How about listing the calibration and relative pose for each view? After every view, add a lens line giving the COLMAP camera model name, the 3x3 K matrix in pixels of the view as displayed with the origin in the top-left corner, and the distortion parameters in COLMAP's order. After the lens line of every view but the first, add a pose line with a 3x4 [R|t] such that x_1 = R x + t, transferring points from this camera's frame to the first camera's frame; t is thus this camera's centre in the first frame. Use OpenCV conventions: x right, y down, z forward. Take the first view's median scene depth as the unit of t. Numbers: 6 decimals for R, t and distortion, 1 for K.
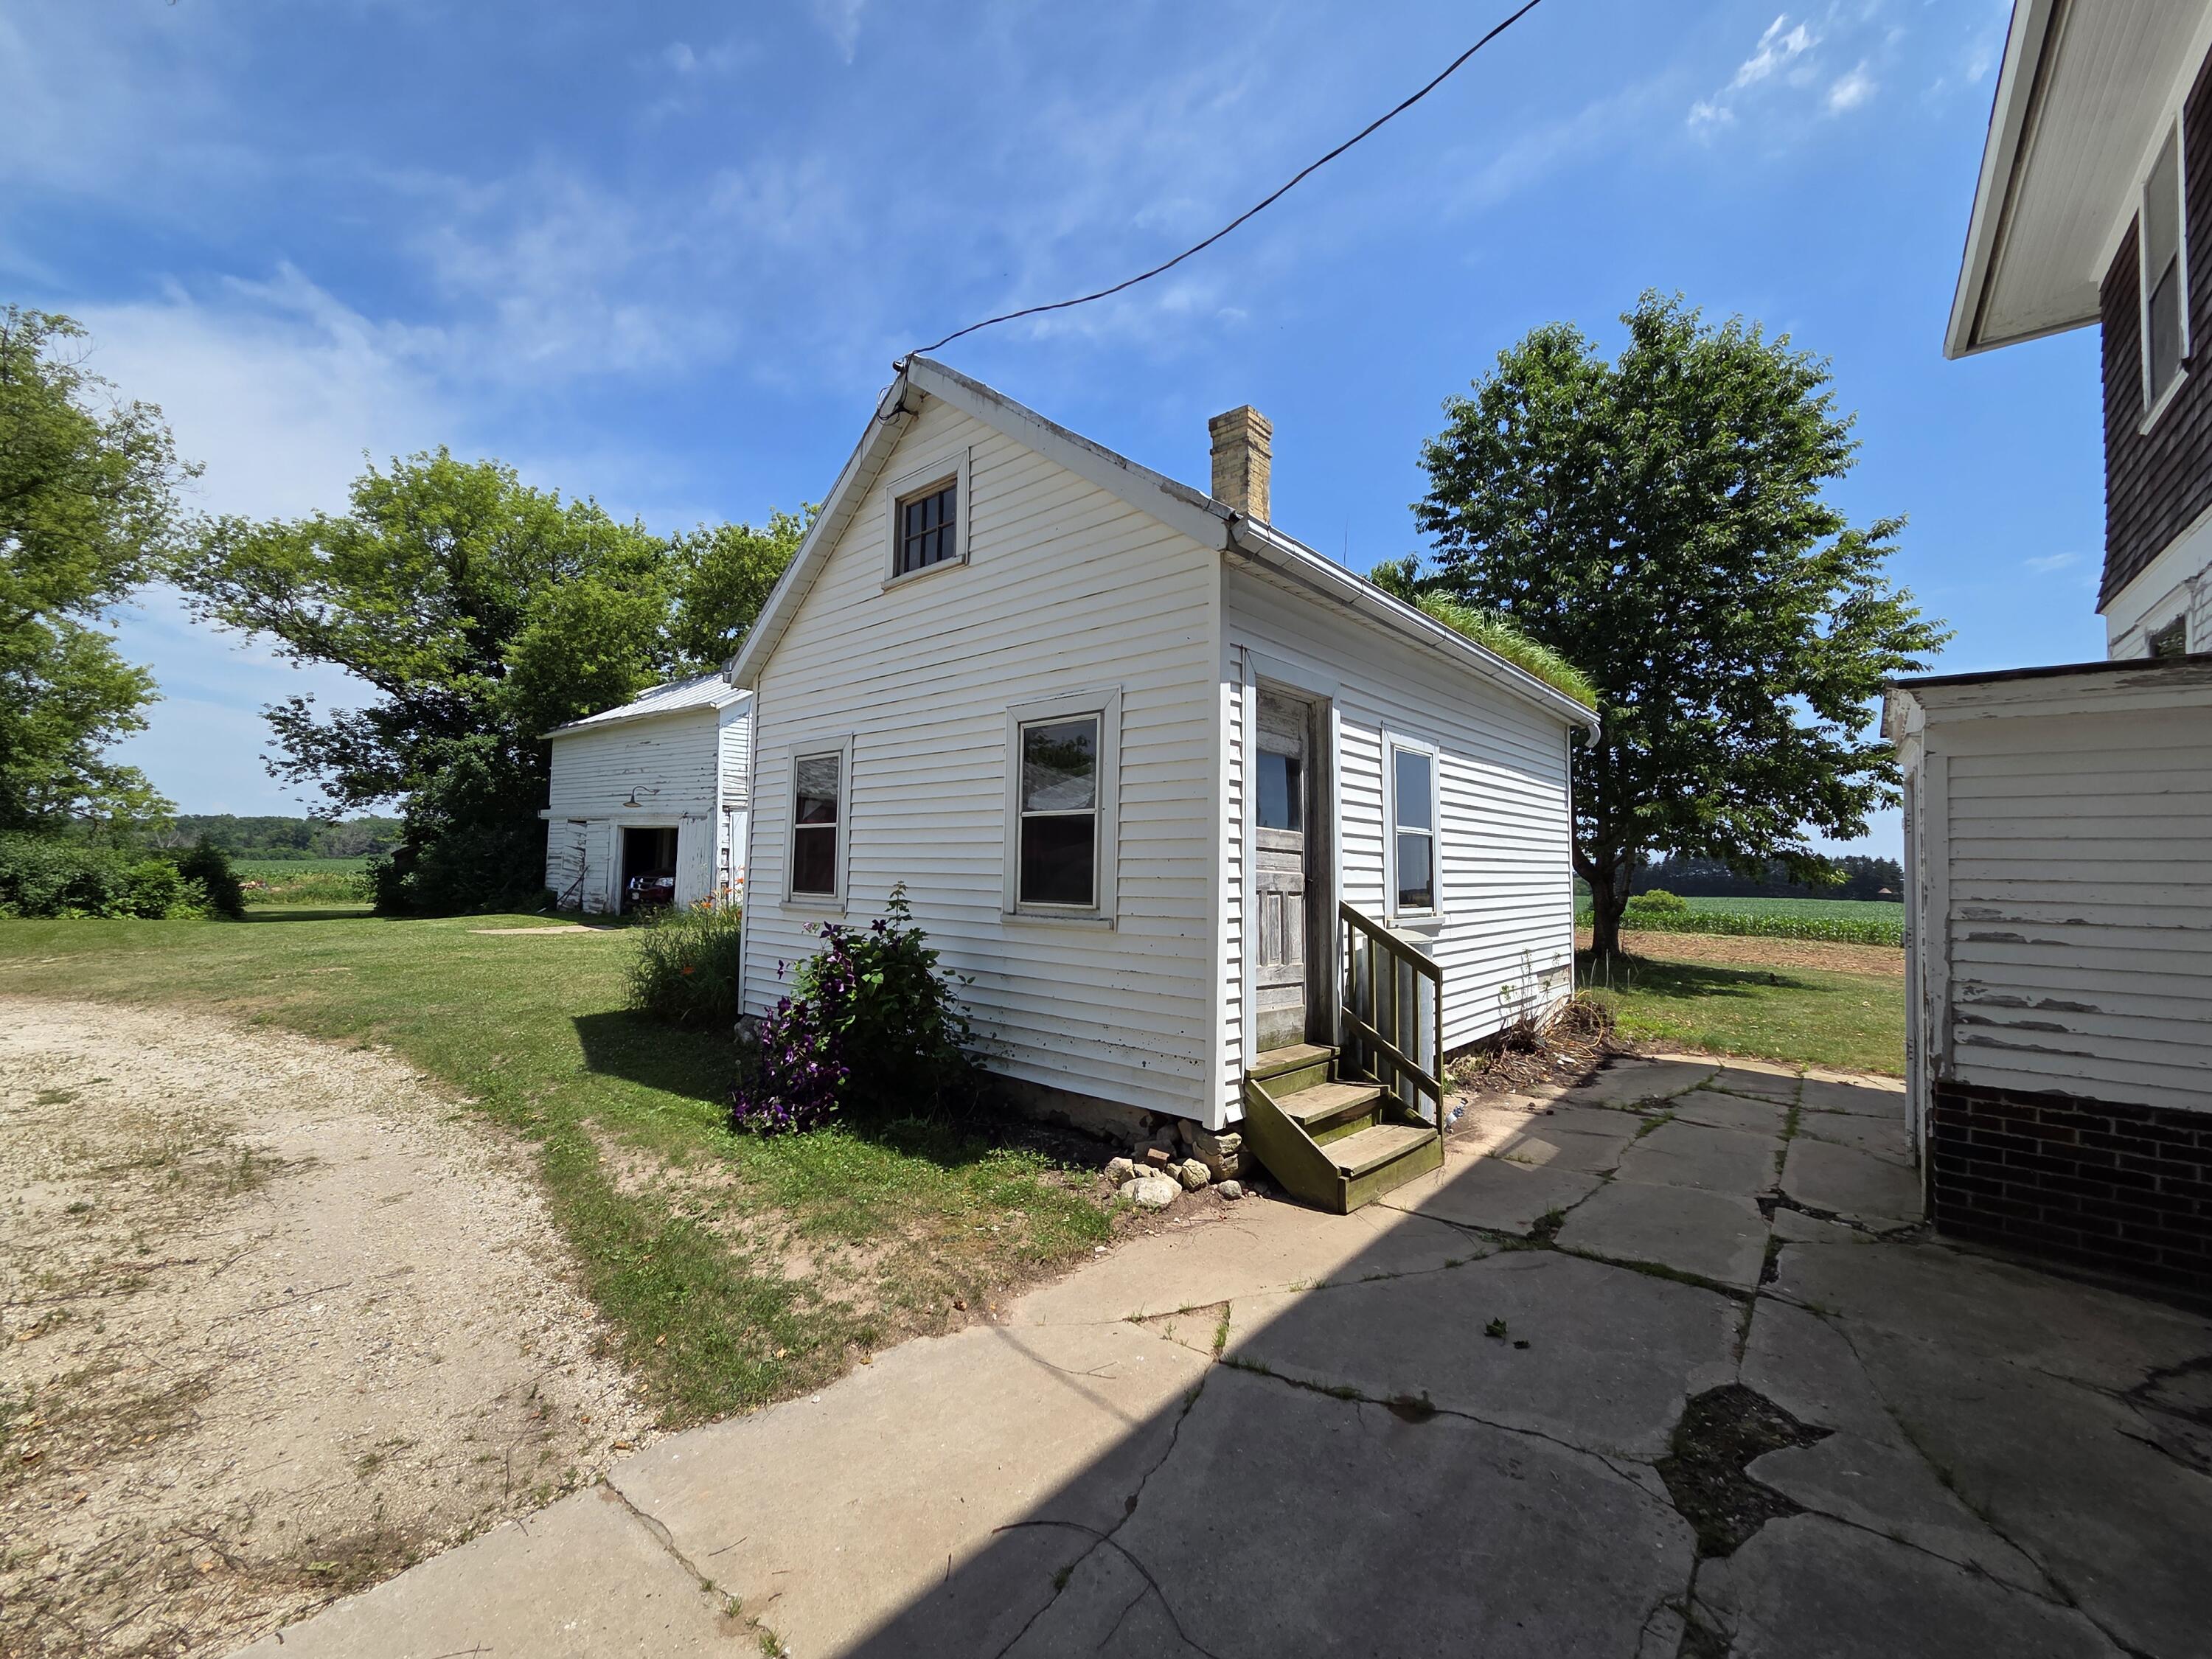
lens RADIAL K [[910.1, 0, 1108.8], [0, 910.1, 804.3], [0, 0, 1]] dist [0.001633, 0.000773]
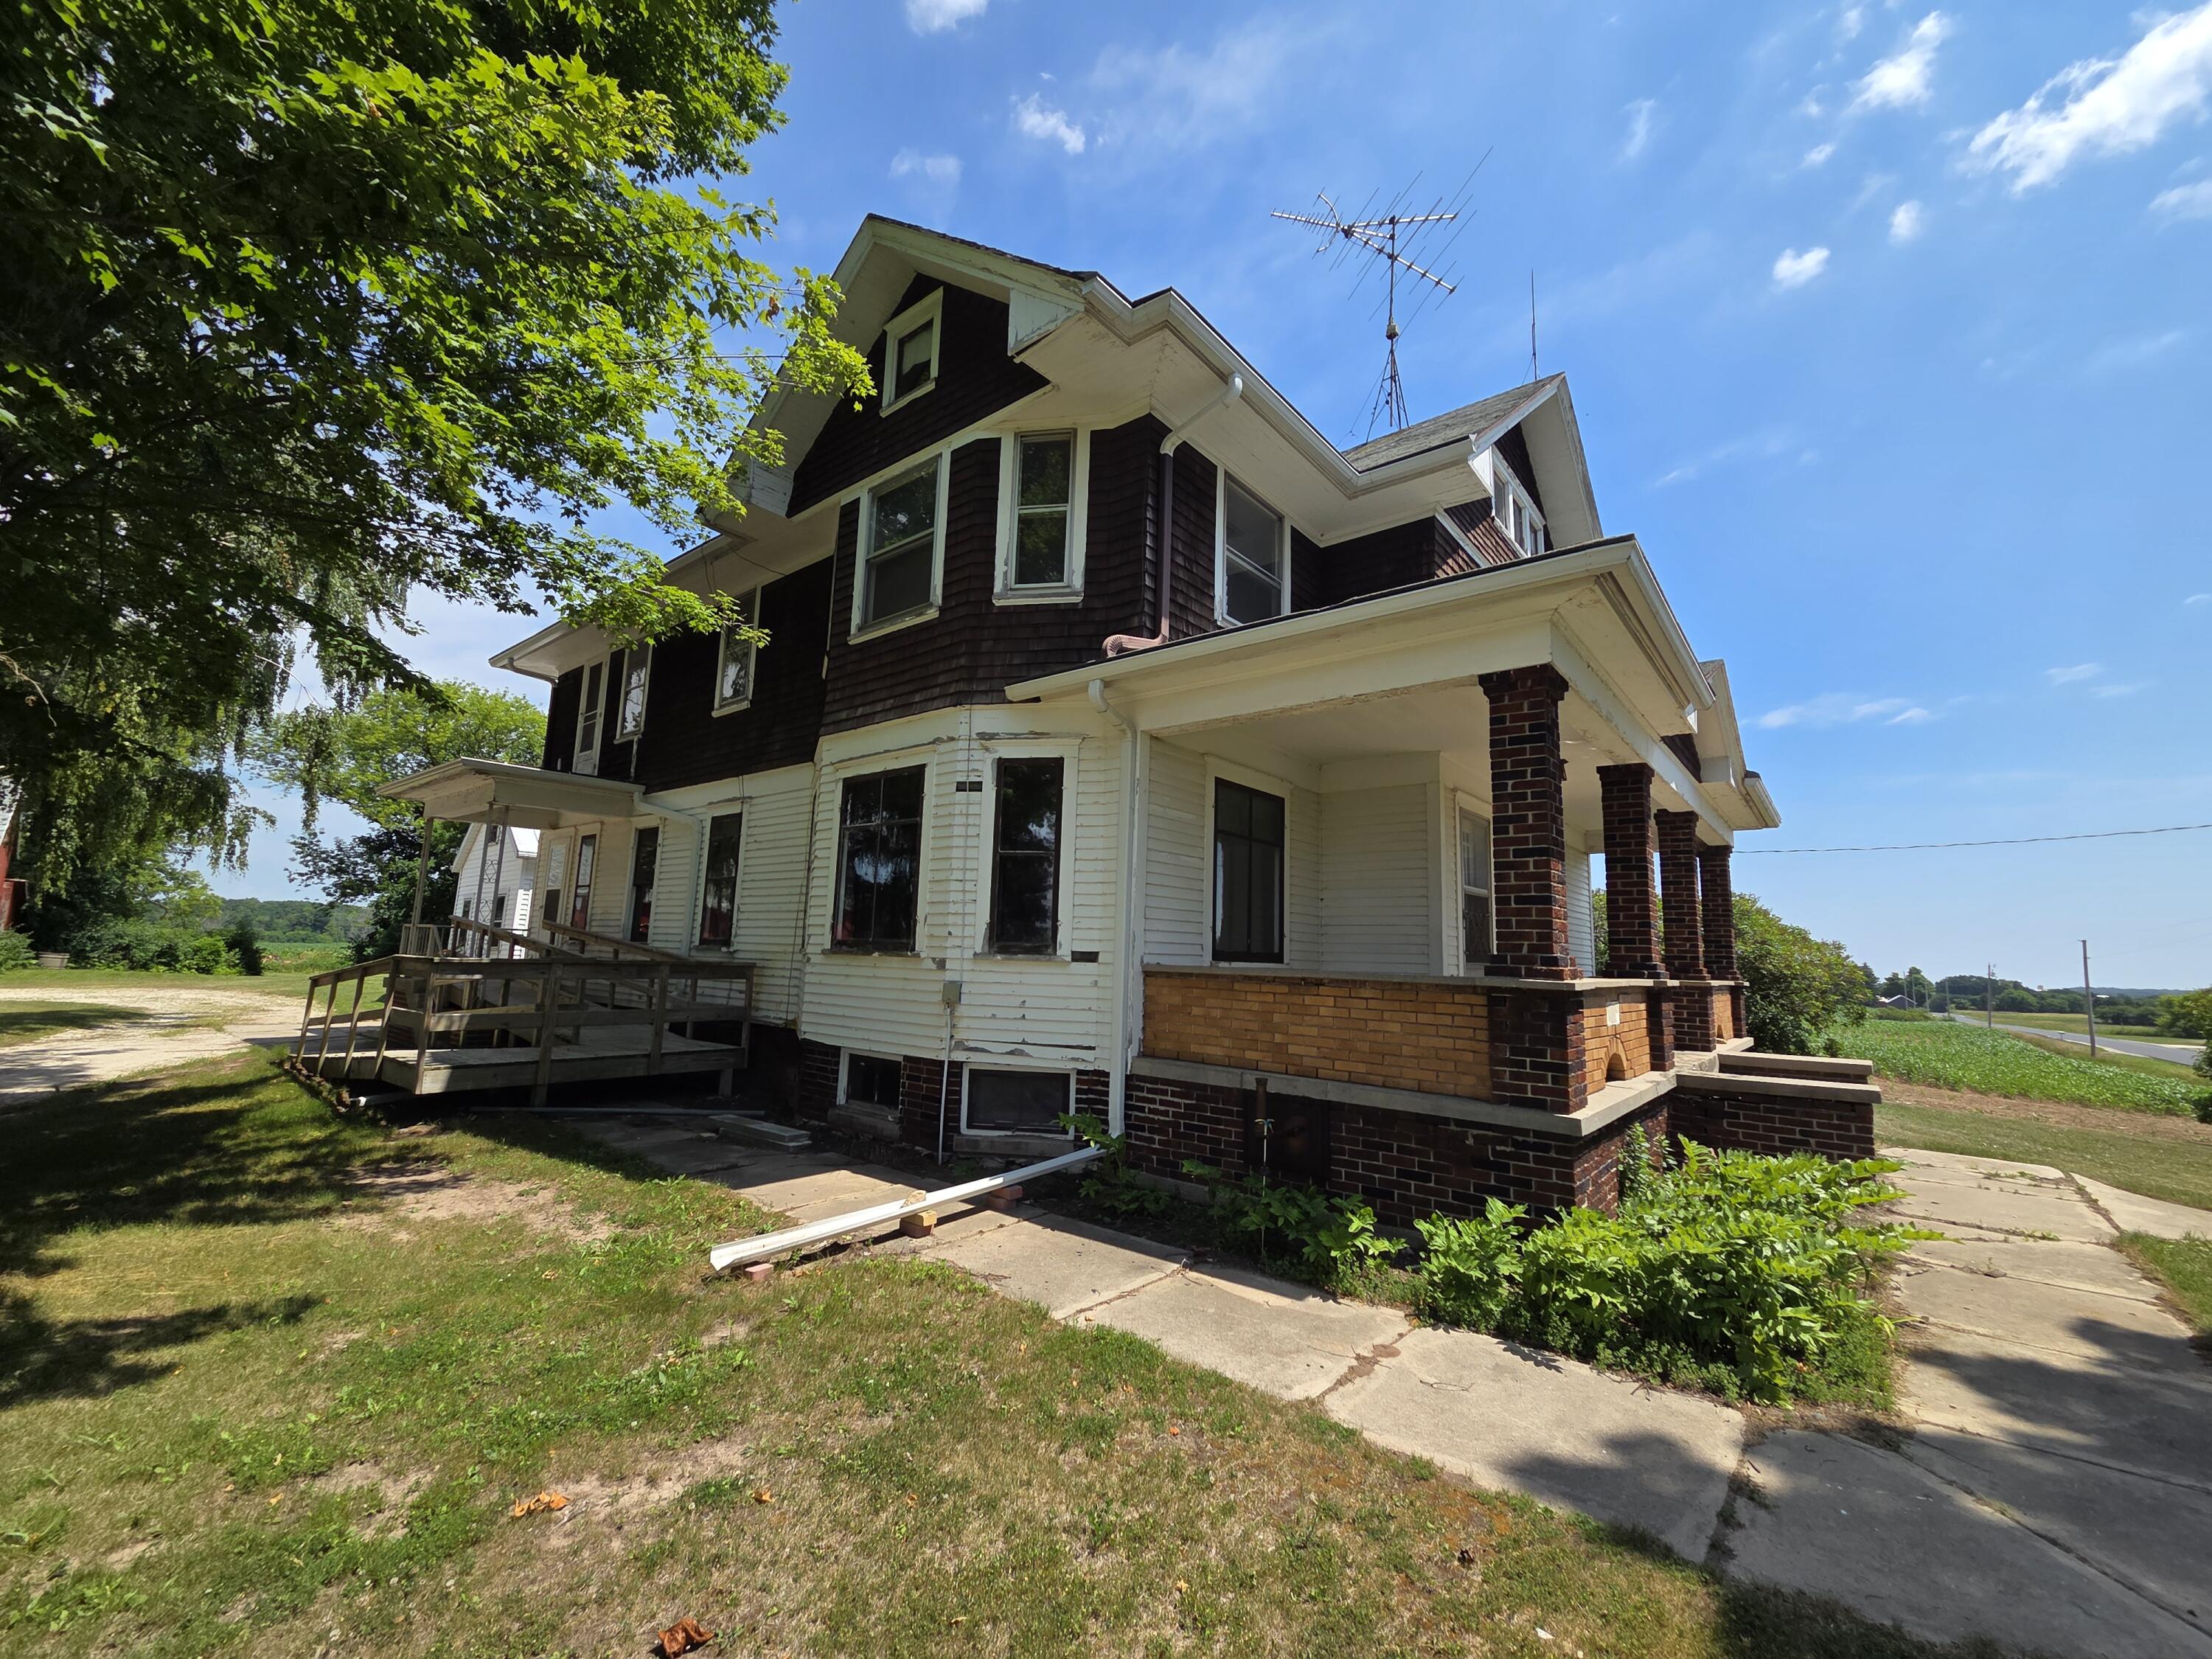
lens RADIAL K [[910.1, 0, 1108.8], [0, 910.1, 804.3], [0, 0, 1]] dist [0.001633, 0.000773]
pose [[0.999696, 0.016379, -0.018420, 0.447574], [-0.018259, 0.994084, -0.107071, -0.022149], [0.016557, 0.107375, 0.994081, -0.476258]]
